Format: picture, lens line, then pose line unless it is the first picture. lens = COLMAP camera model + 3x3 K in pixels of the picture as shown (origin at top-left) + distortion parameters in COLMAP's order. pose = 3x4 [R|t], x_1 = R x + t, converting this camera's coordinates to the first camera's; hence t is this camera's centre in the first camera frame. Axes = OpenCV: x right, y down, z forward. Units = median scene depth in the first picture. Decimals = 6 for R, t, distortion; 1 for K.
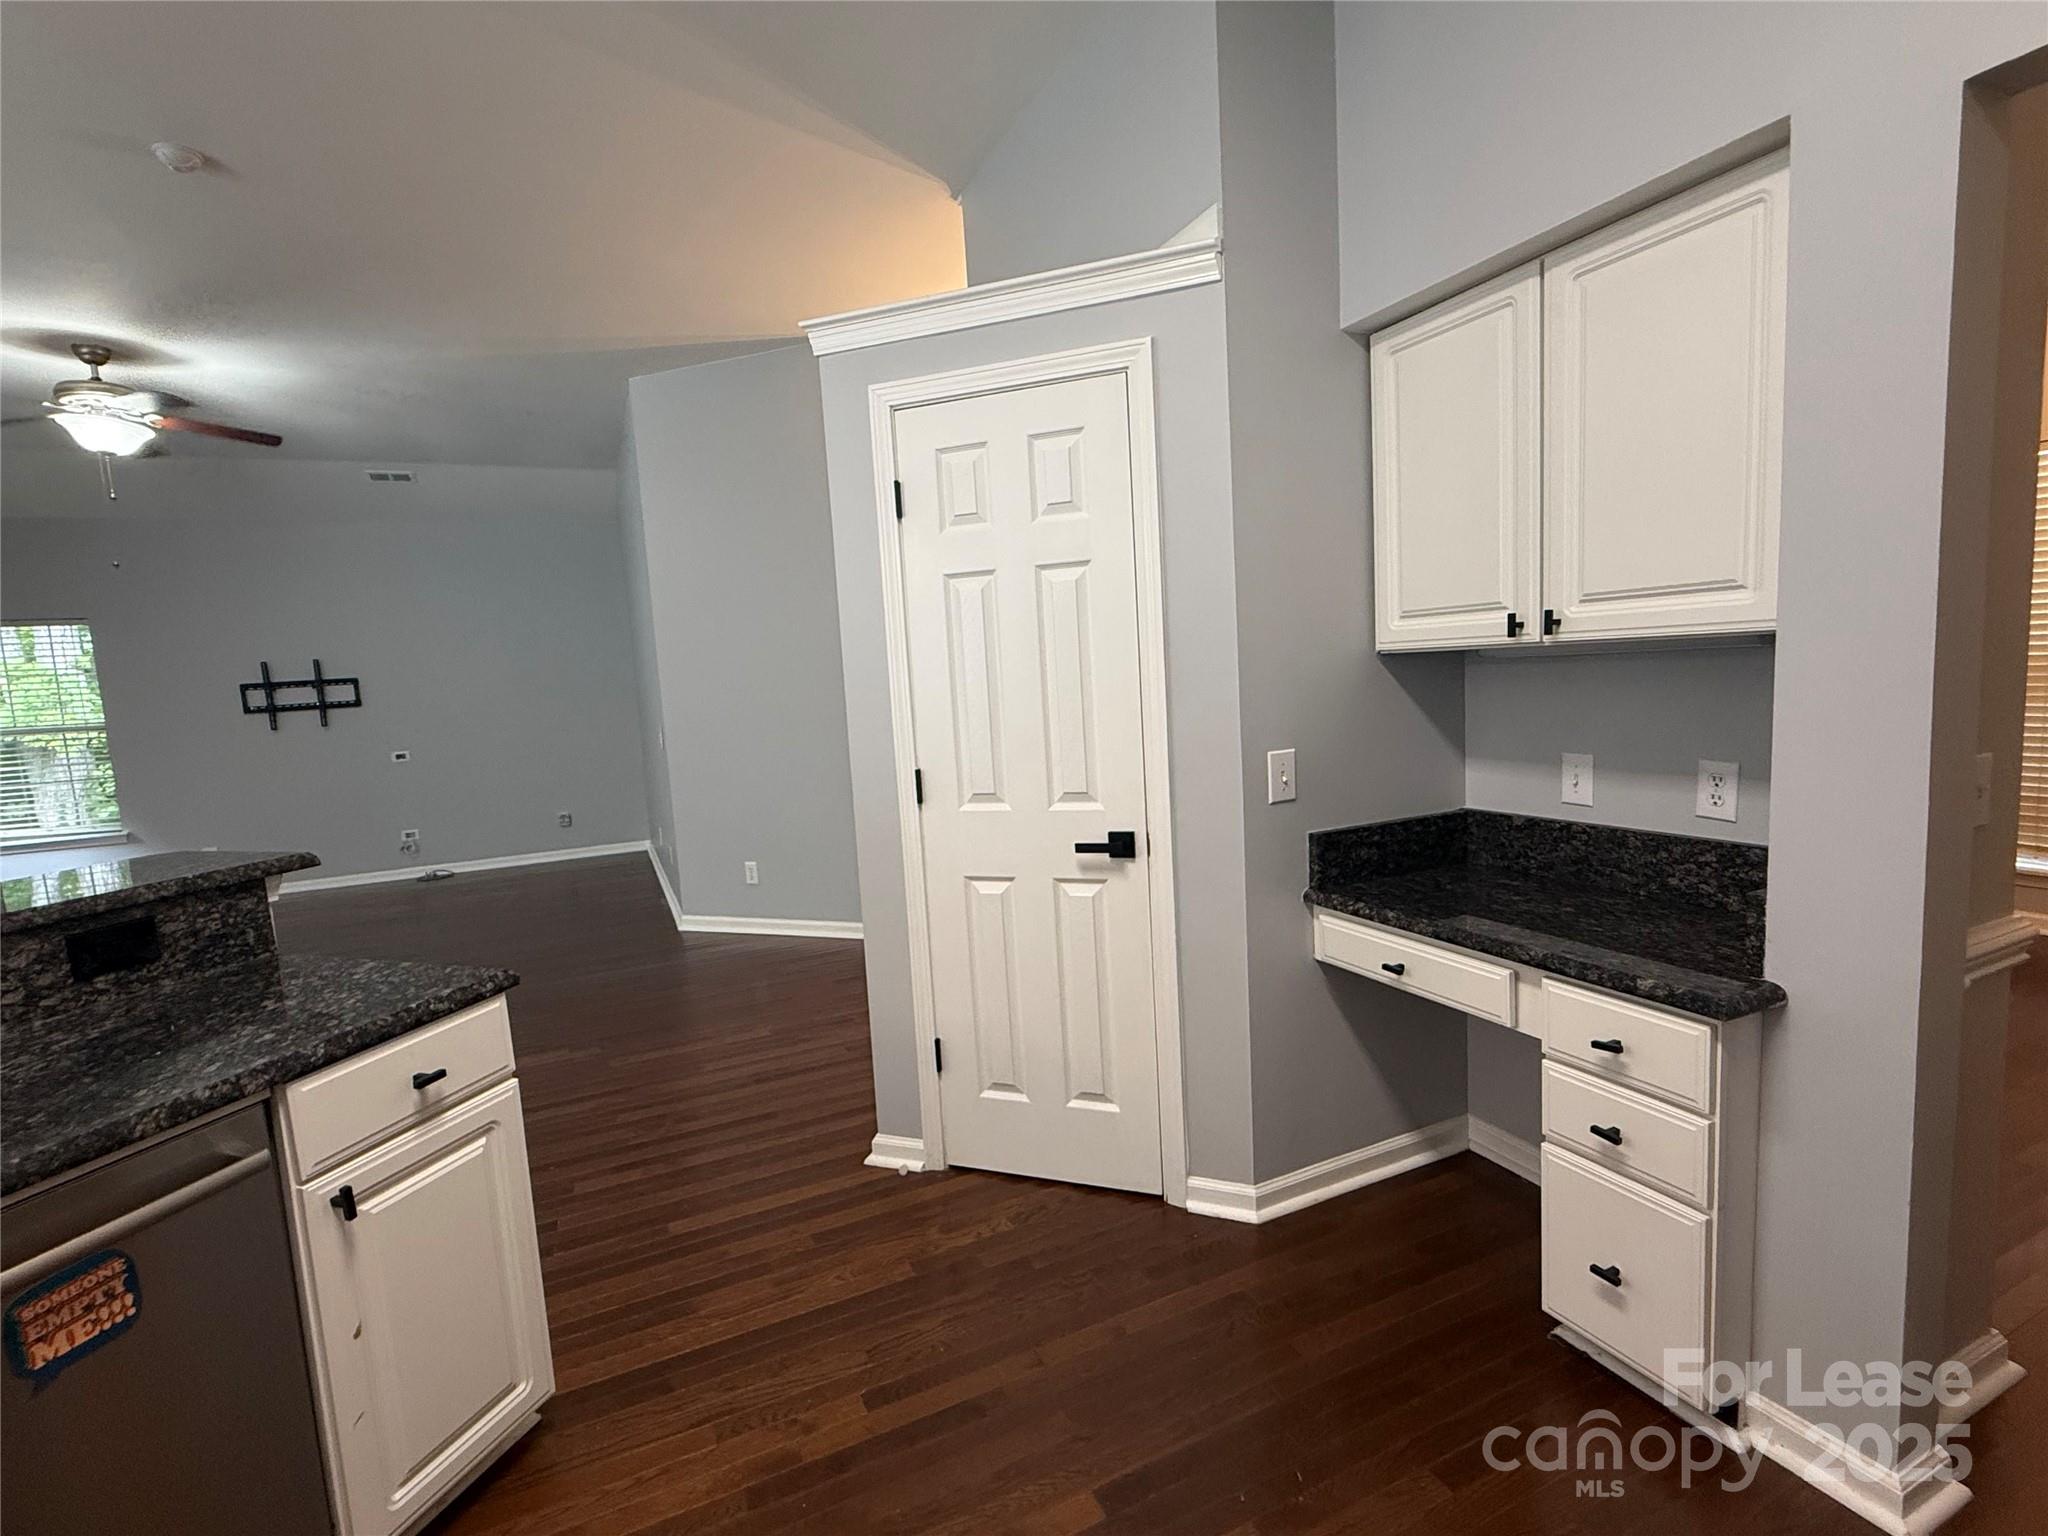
lens RADIAL K [[952.6, 0, 1015.5], [0, 952.6, 773.8], [0, 0, 1]] dist [0.002210, -0.001417]
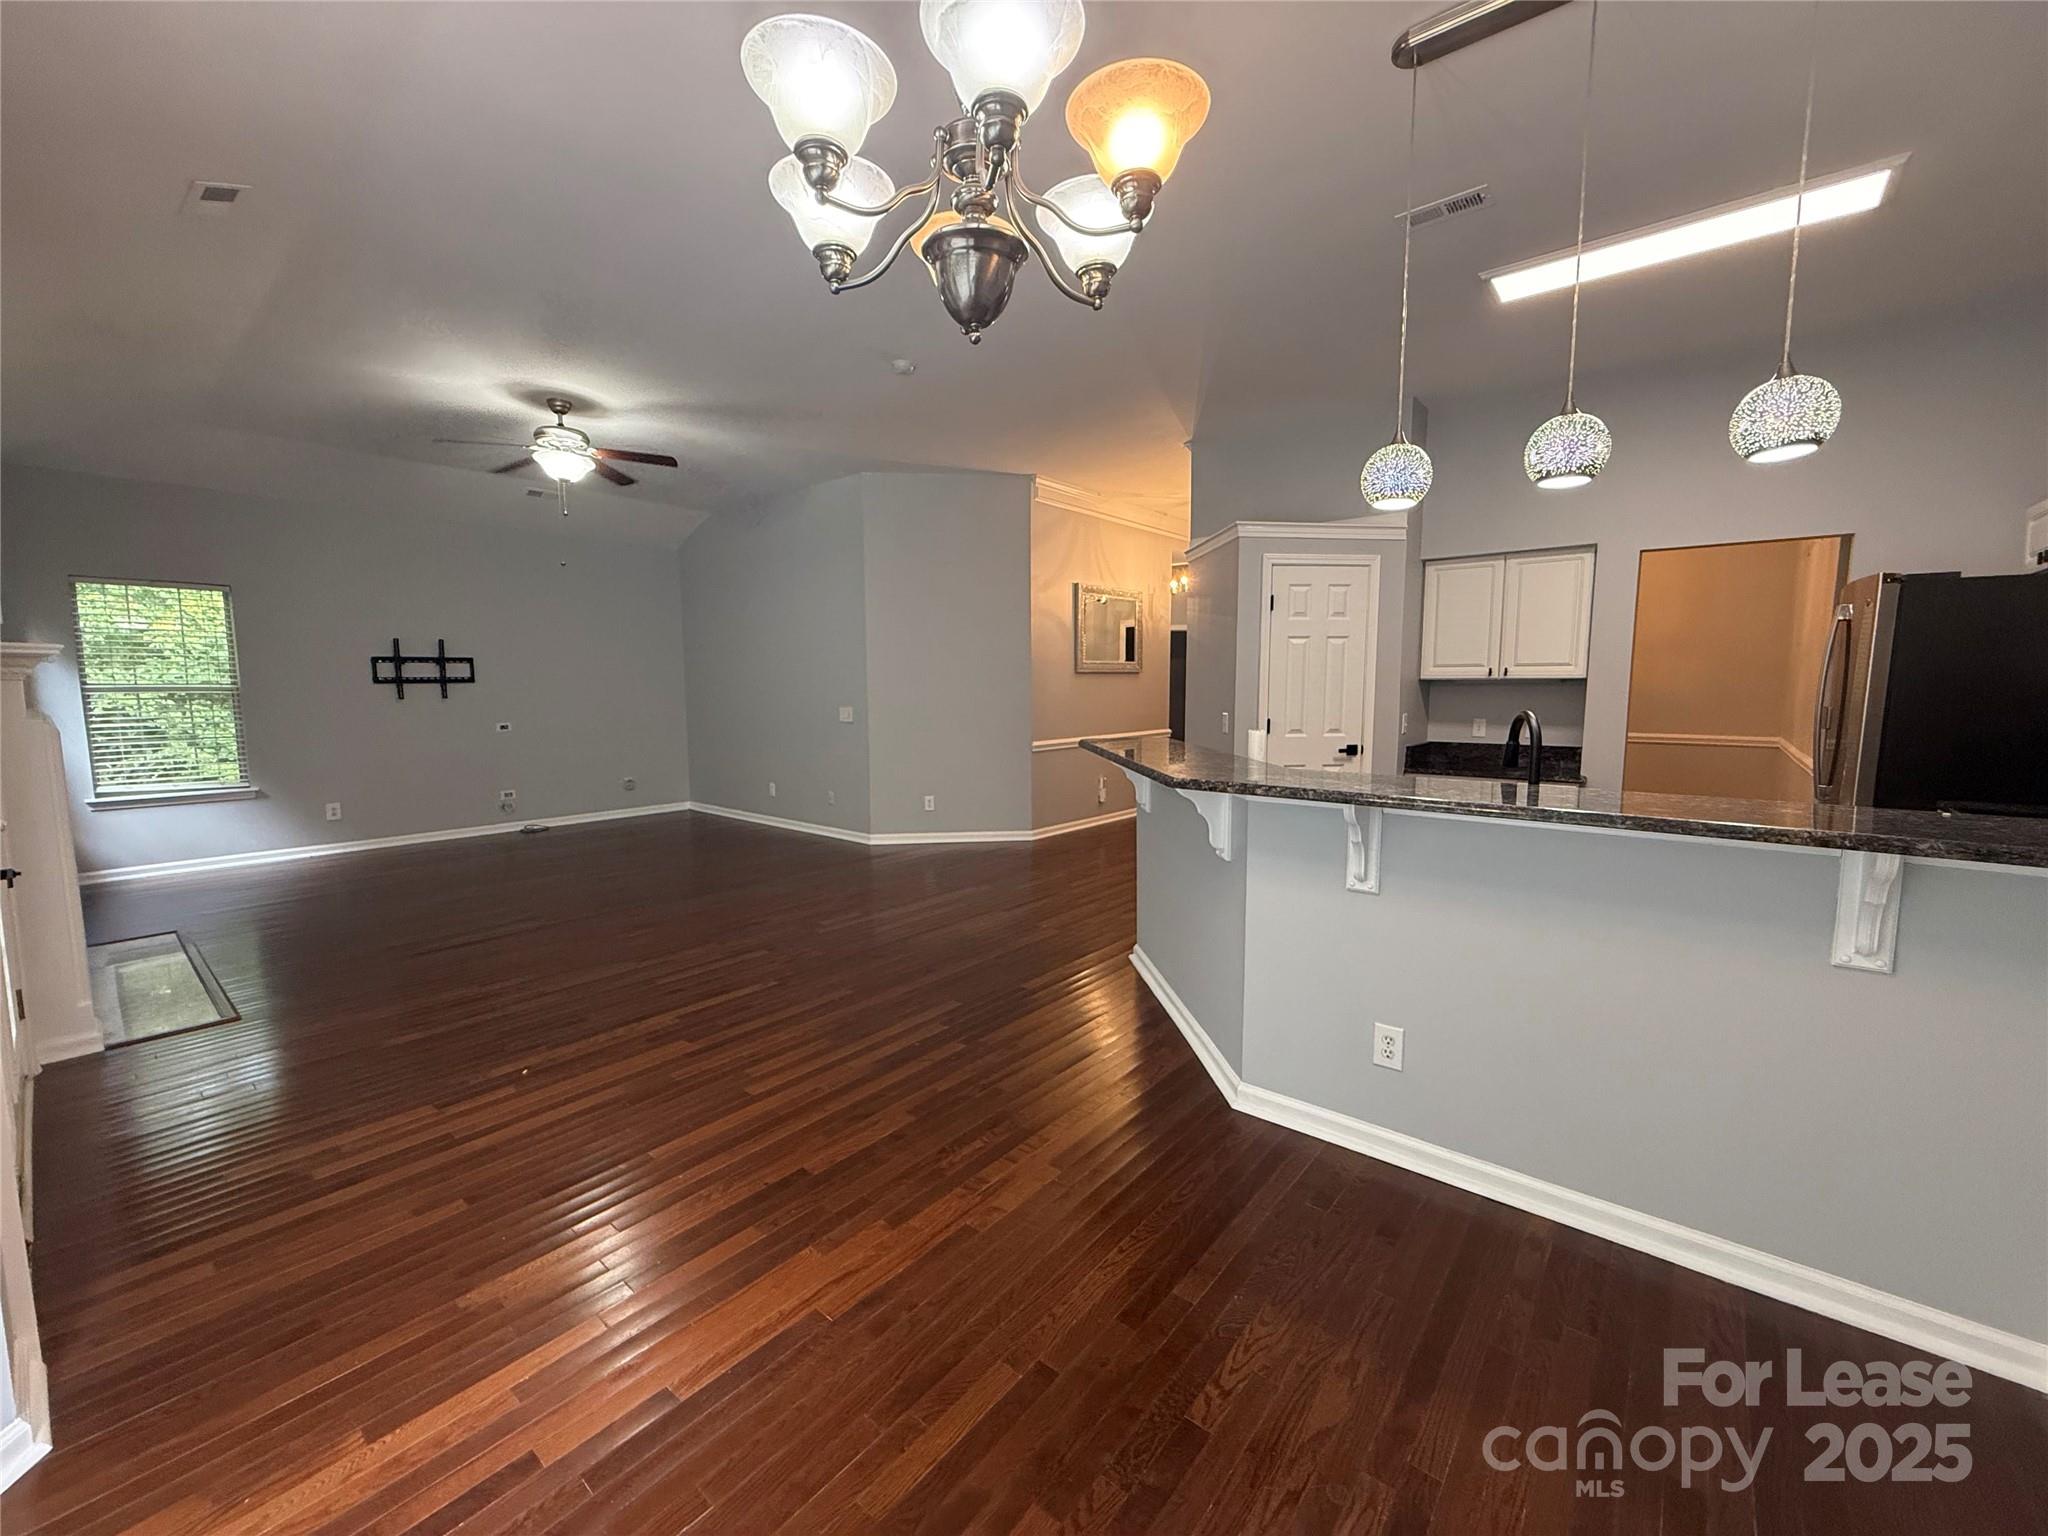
lens RADIAL K [[818.4, 0, 1019.0], [0, 818.4, 763.6], [0, 0, 1]] dist [0.001533, 0.000074]
pose [[0.900315, 0.011361, 0.435091, -0.914034], [0.000245, 0.999646, -0.026609, 0.094749], [-0.435239, 0.024063, 0.899993, -0.314580]]
